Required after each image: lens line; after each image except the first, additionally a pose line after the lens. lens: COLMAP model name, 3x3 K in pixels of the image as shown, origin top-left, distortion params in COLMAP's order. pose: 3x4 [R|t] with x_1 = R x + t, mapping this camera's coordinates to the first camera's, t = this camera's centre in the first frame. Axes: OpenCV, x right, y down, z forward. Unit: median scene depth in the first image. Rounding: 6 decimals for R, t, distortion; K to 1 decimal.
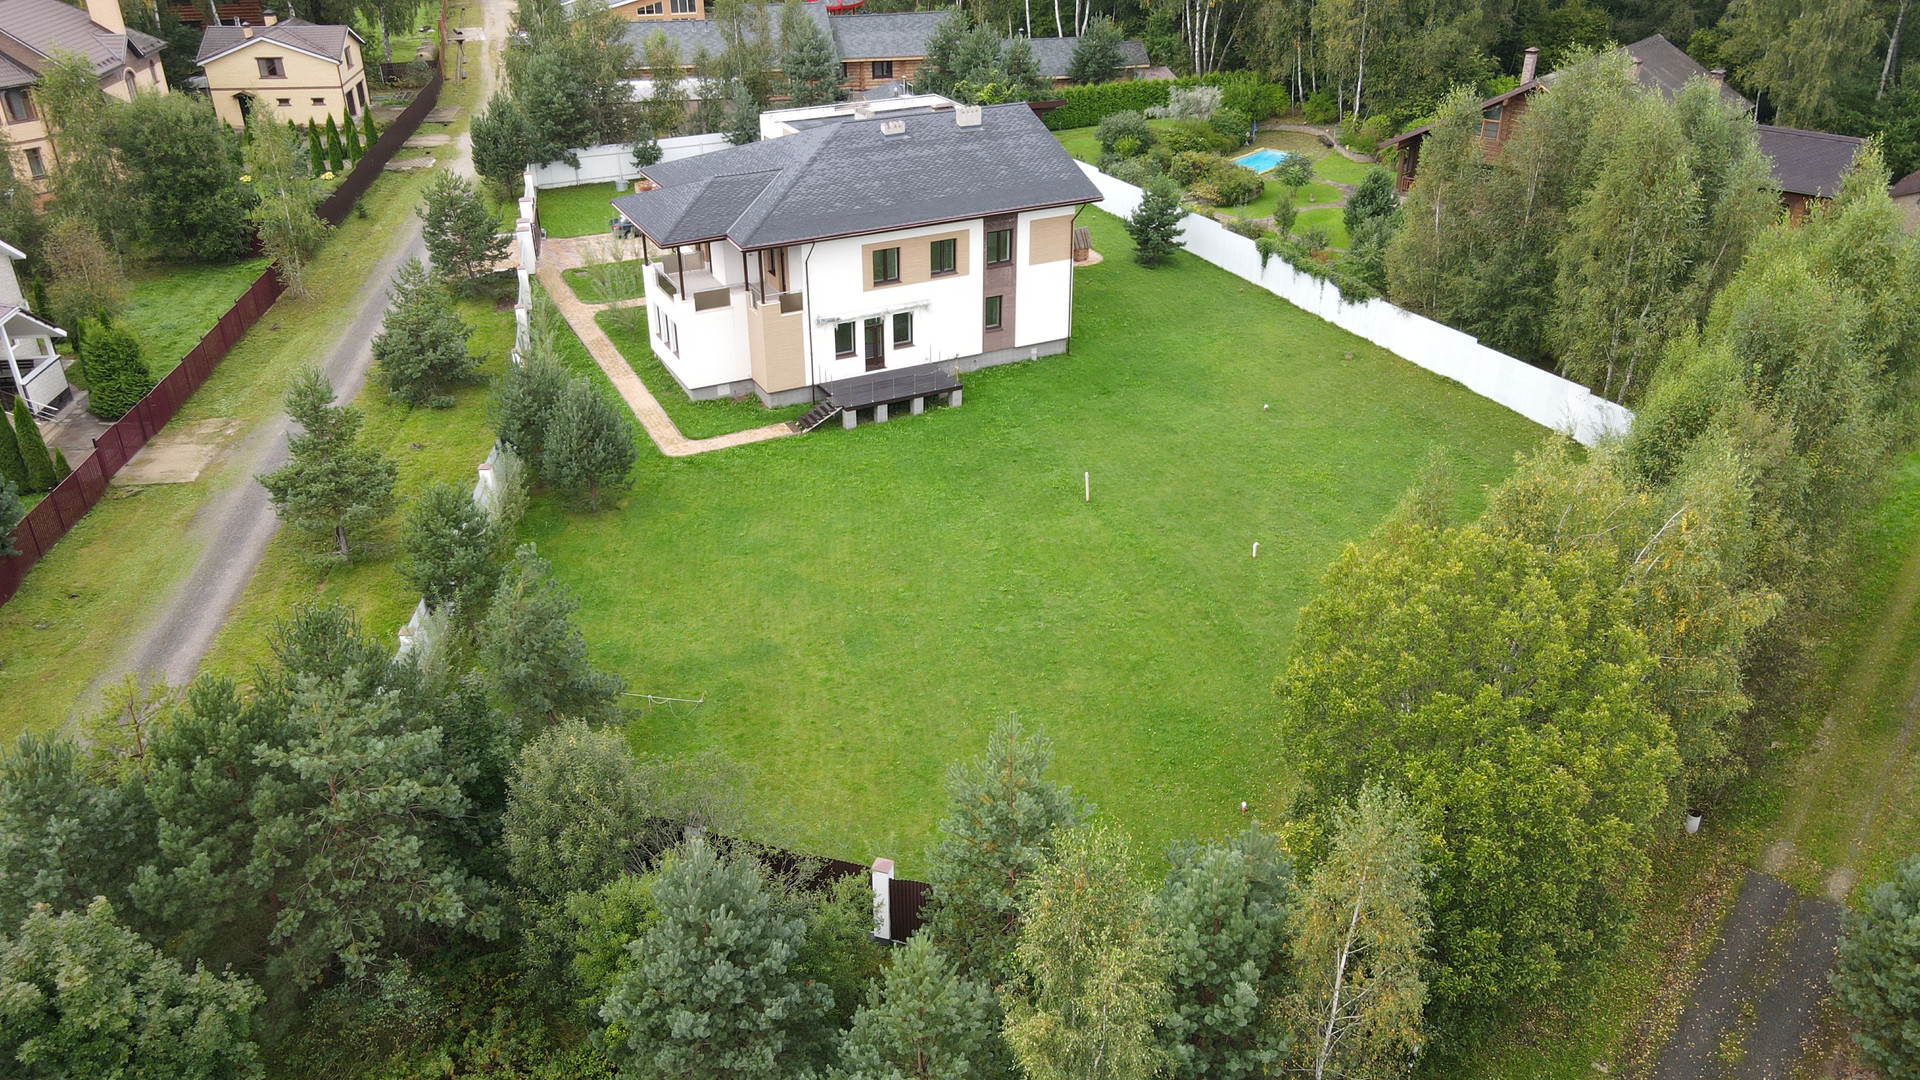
lens RADIAL K [[1417.1, 0, 967.8], [0, 1417.1, 534.5], [0, 0, 1]] dist [0.005466, 0.007776]
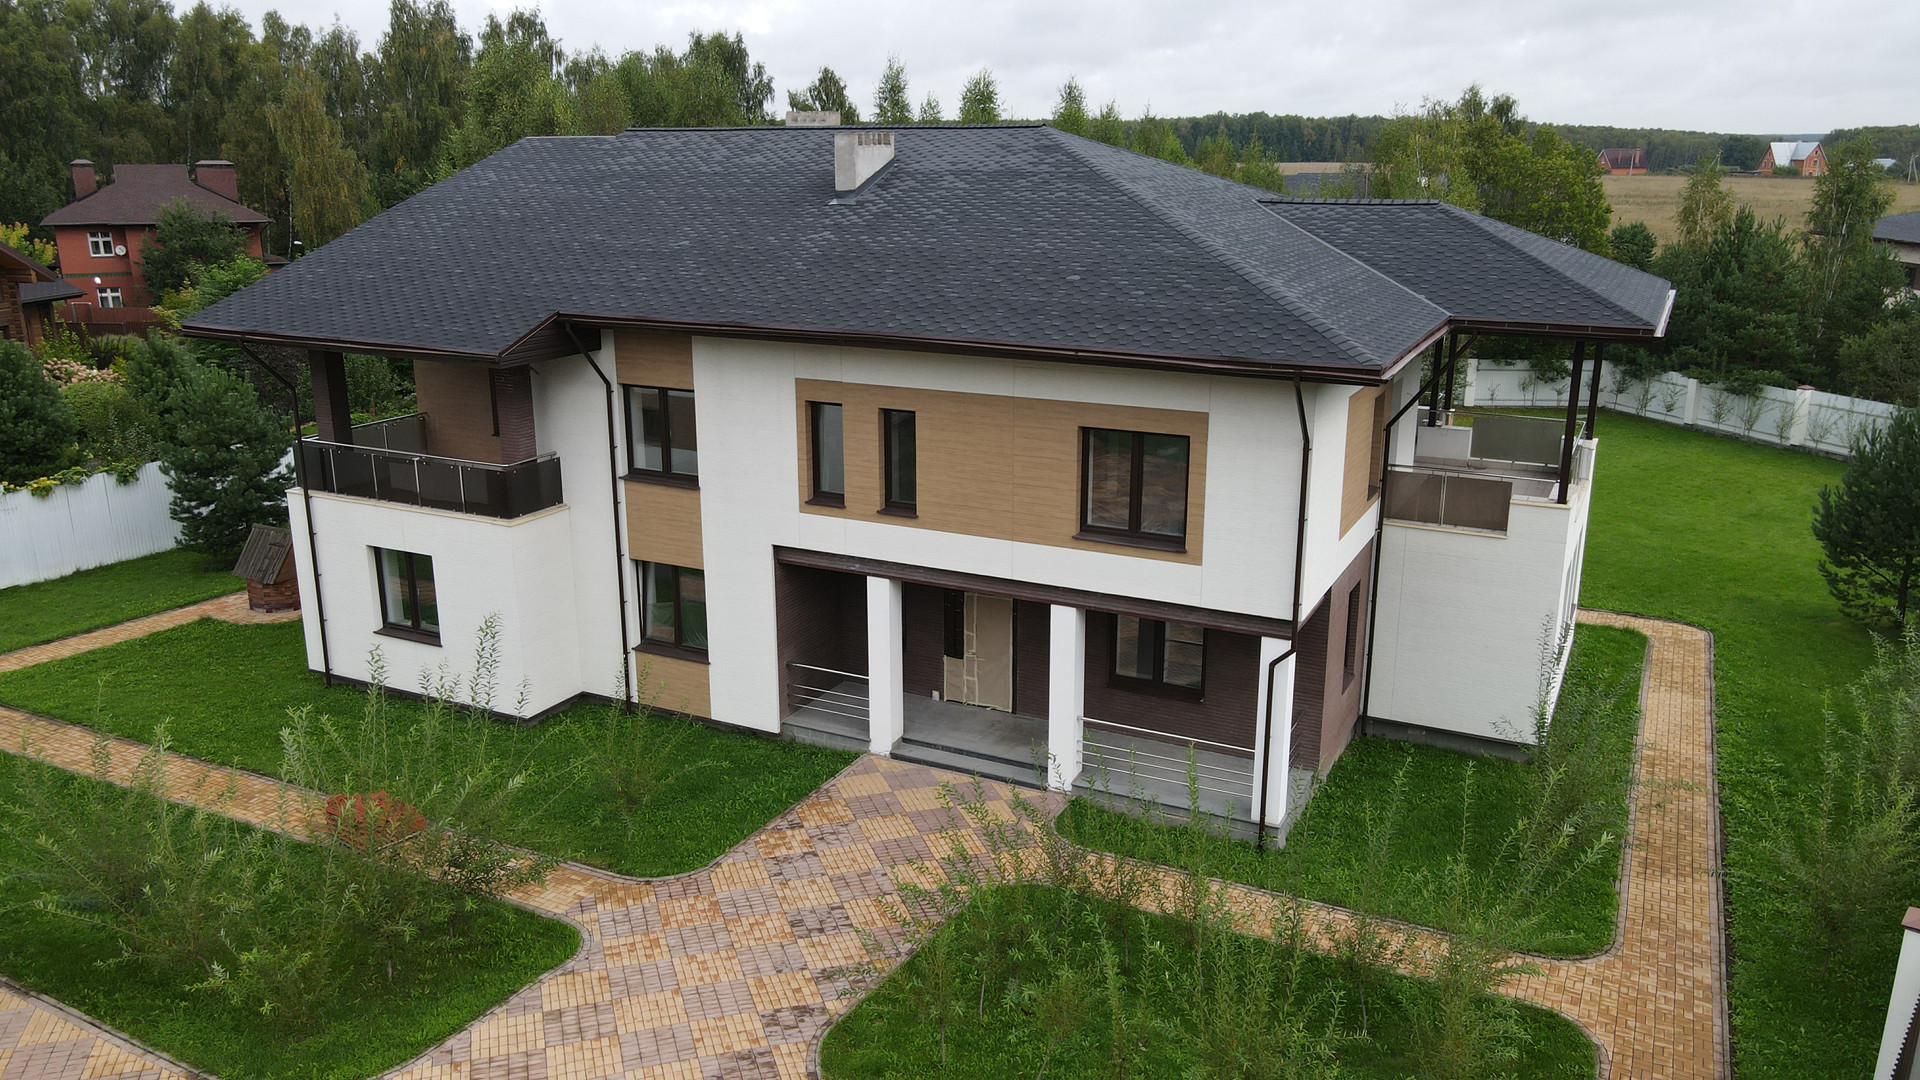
lens RADIAL K [[1417.1, 0, 958.7], [0, 1417.1, 541.3], [0, 0, 1]] dist [0.005466, 0.007776]
pose [[-0.581741, -0.218782, 0.783398, -0.418014], [0.384672, 0.774623, 0.501983, -0.417167], [-0.716663, 0.593375, -0.366471, 1.253682]]
